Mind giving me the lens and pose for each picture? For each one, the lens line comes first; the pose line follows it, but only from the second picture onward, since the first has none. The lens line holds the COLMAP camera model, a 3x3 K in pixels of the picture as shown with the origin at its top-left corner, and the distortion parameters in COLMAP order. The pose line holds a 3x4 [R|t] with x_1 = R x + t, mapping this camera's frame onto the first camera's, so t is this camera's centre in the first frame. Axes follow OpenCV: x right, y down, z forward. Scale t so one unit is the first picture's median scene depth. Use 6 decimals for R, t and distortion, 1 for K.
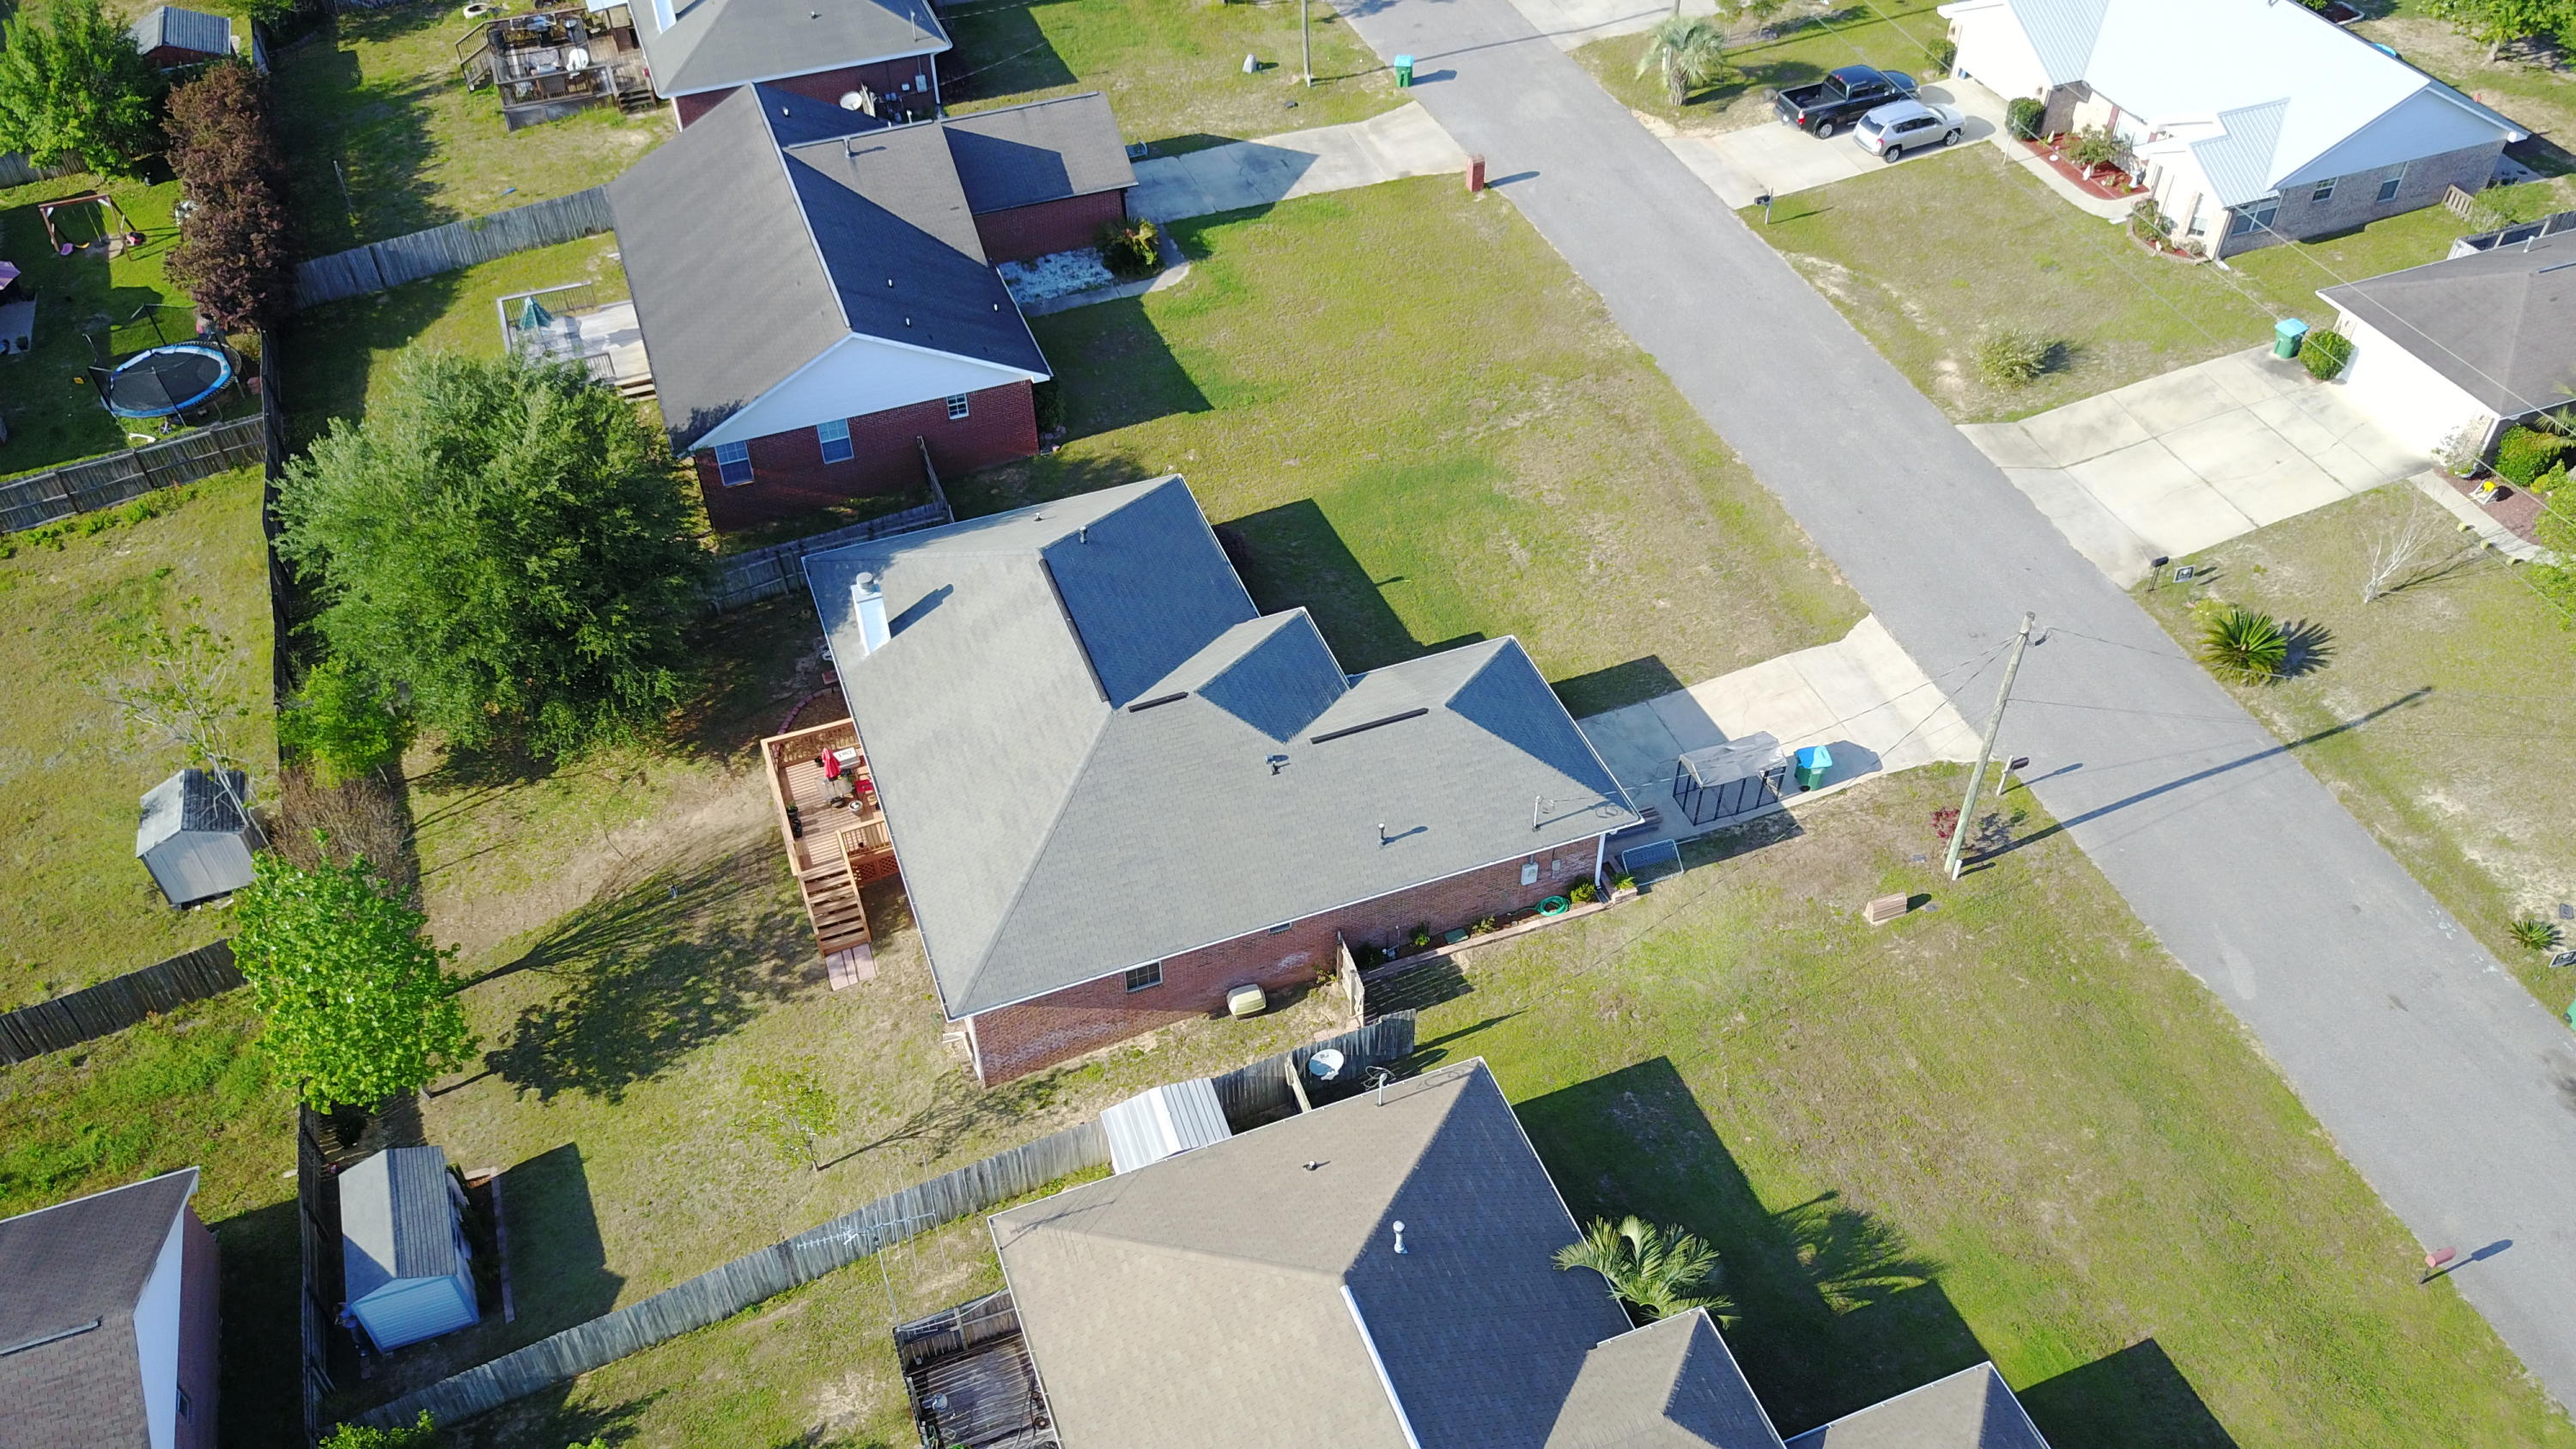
lens RADIAL K [[2044.3, 0, 1297.3], [0, 2044.3, 726.7], [0, 0, 1]] dist [-0.004446, 0.010457]
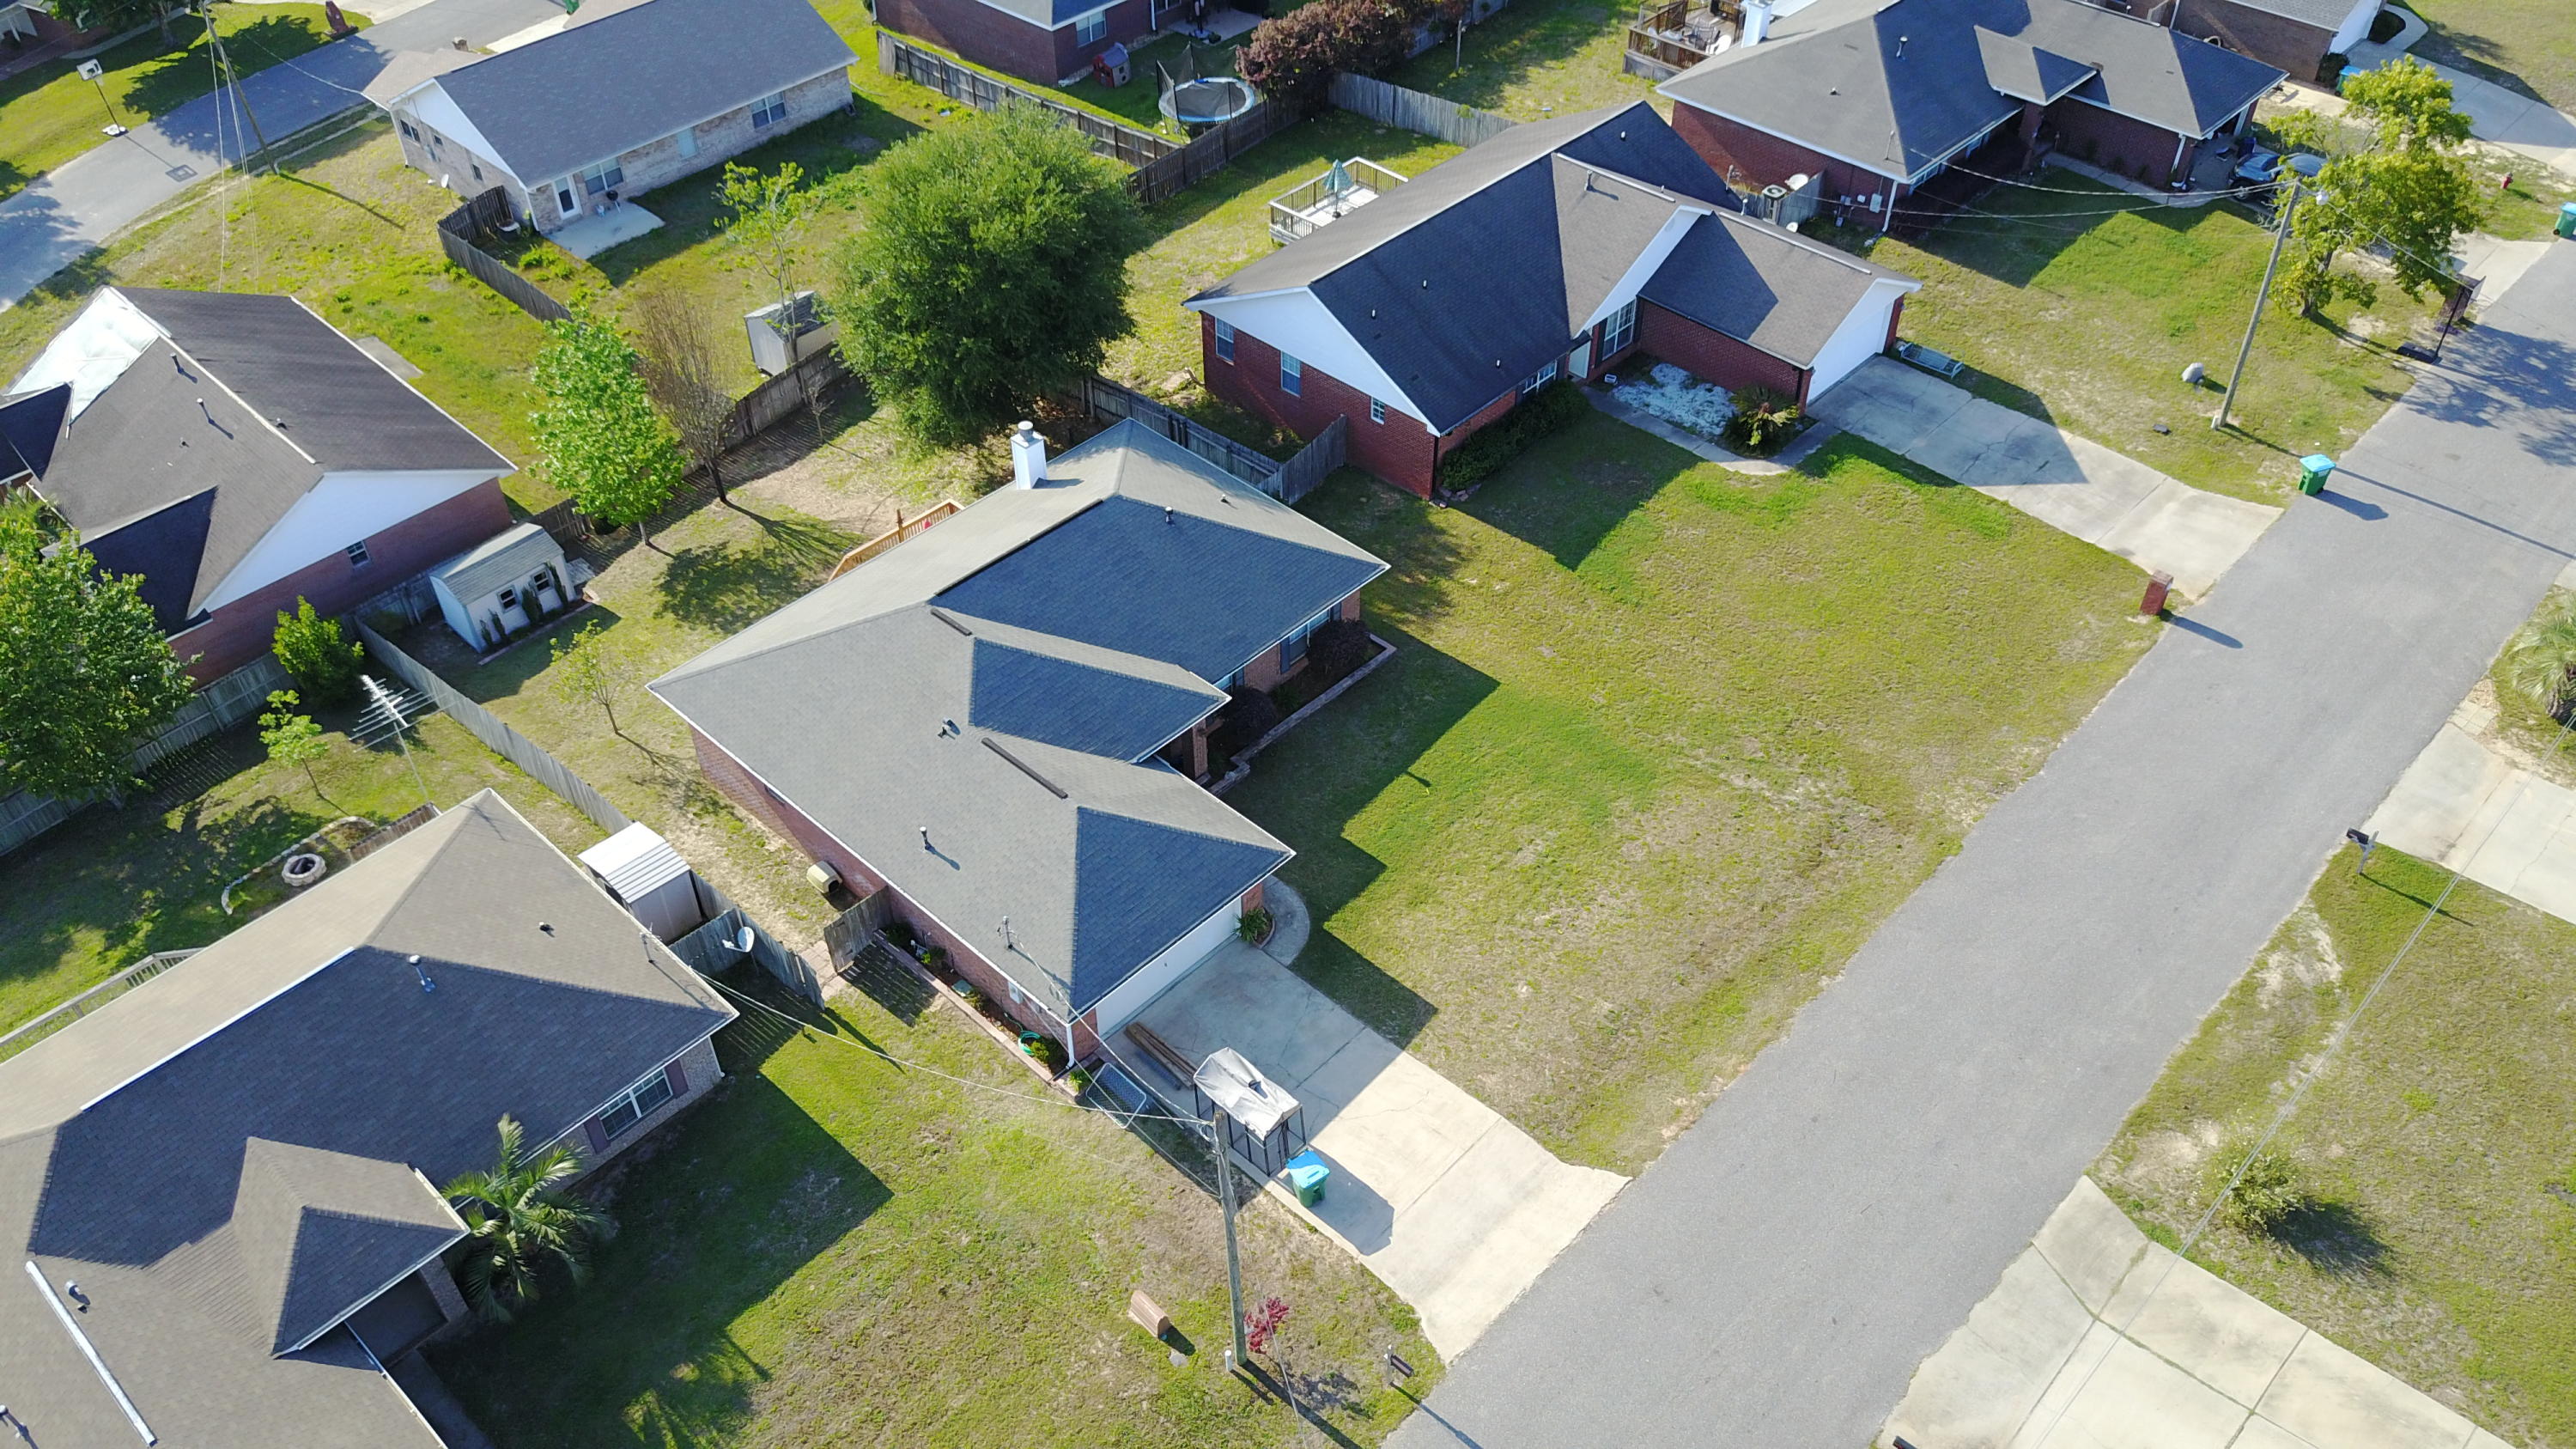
lens RADIAL K [[2058.8, 0, 1296.1], [0, 2058.8, 716.0], [0, 0, 1]] dist [-0.005518, 0.014023]
pose [[0.433999, 0.609418, -0.663517, 0.595113], [-0.609854, 0.740825, 0.281525, -0.307432], [0.663116, 0.282466, 0.693173, 0.294868]]
